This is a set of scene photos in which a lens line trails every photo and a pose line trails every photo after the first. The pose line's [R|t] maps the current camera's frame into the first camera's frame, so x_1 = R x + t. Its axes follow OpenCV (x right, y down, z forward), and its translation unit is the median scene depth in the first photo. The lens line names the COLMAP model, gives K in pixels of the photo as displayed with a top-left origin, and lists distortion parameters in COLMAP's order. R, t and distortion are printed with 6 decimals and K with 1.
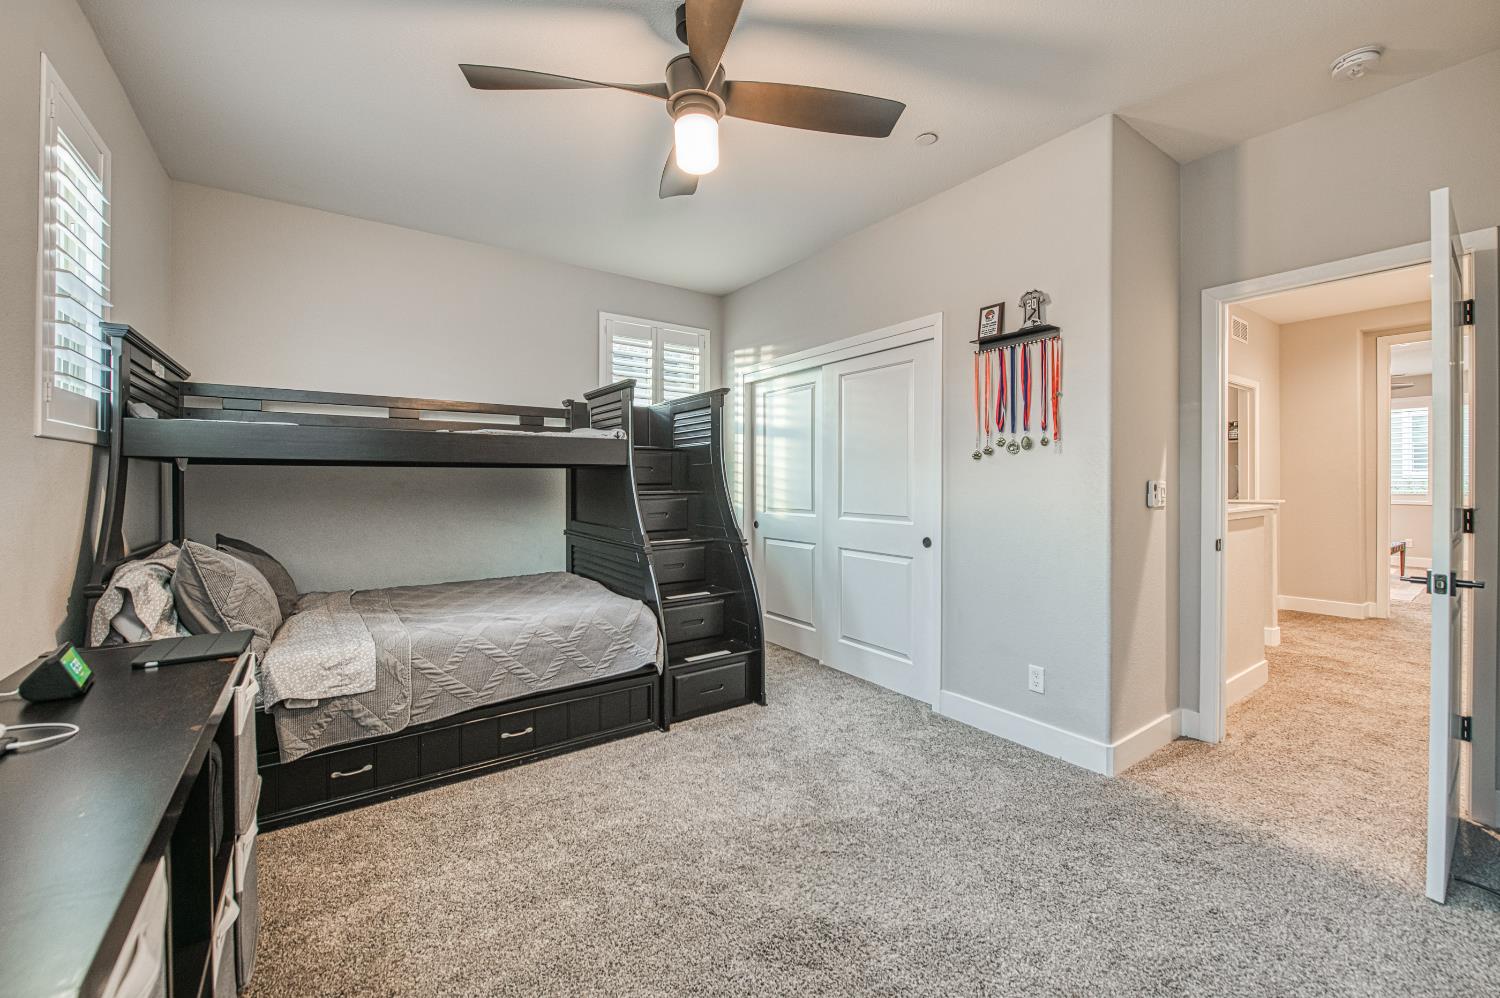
lens RADIAL K [[584.8, 0, 762.3], [0, 584.8, 502.2], [0, 0, 1]] dist [-0.001229, -0.002688]
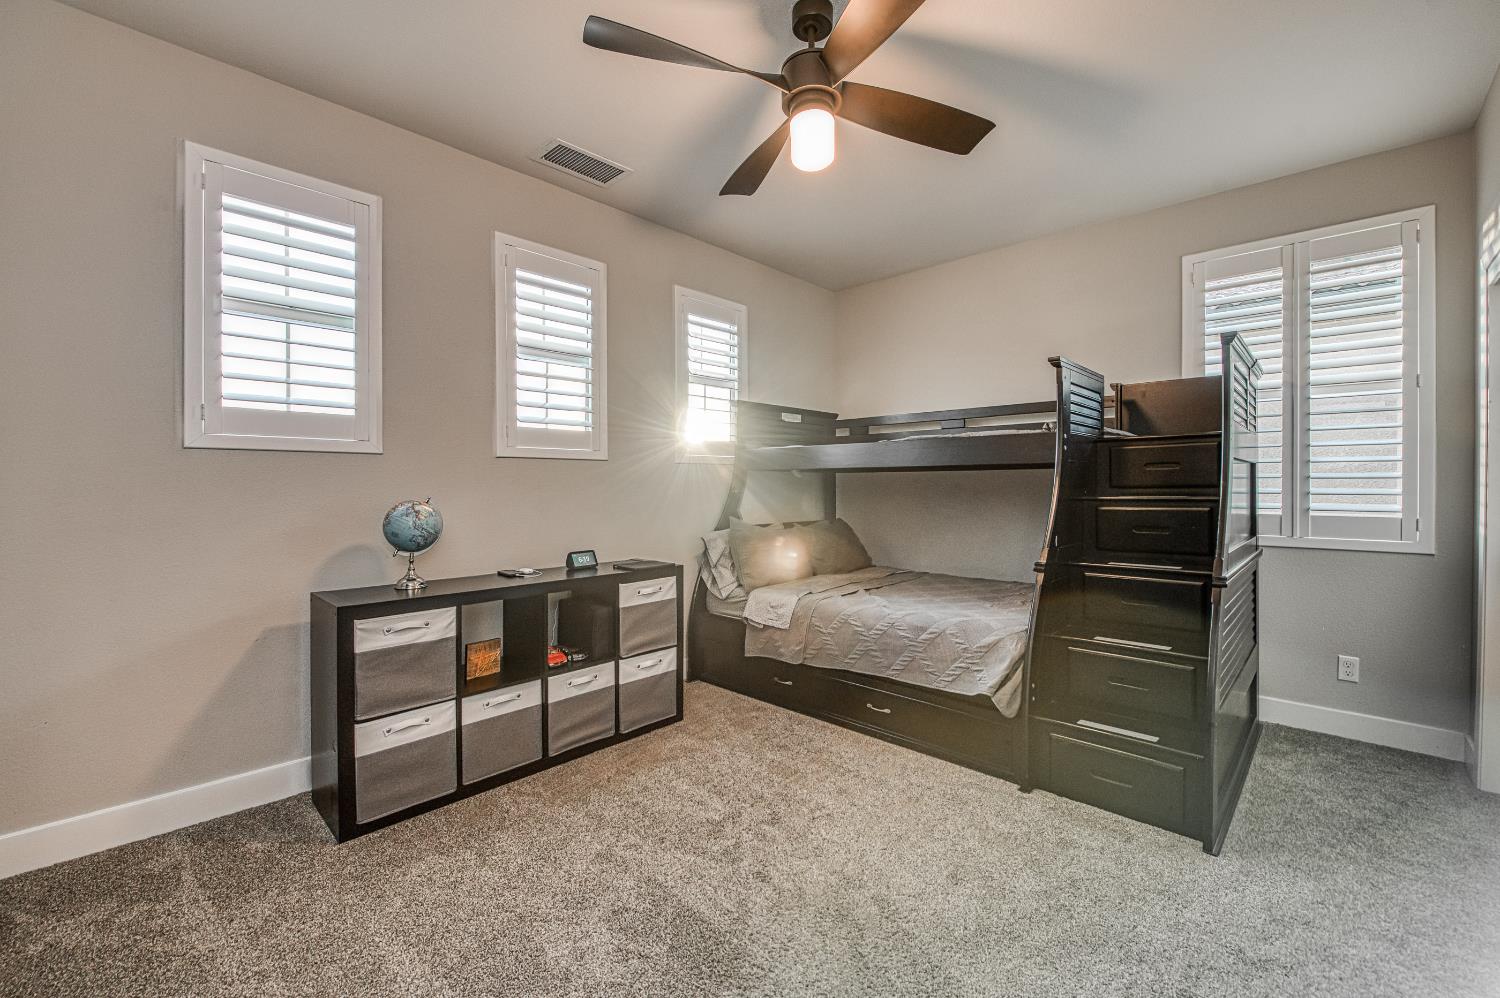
lens RADIAL K [[611.5, 0, 750.0], [0, 611.5, 499.0], [0, 0, 1]] dist [-0.001286, -0.004306]
pose [[0.192897, 0.023286, -0.980943, 0.644786], [-0.029491, 0.999404, 0.017925, -0.019536], [0.980776, 0.025471, 0.193469, 0.500835]]
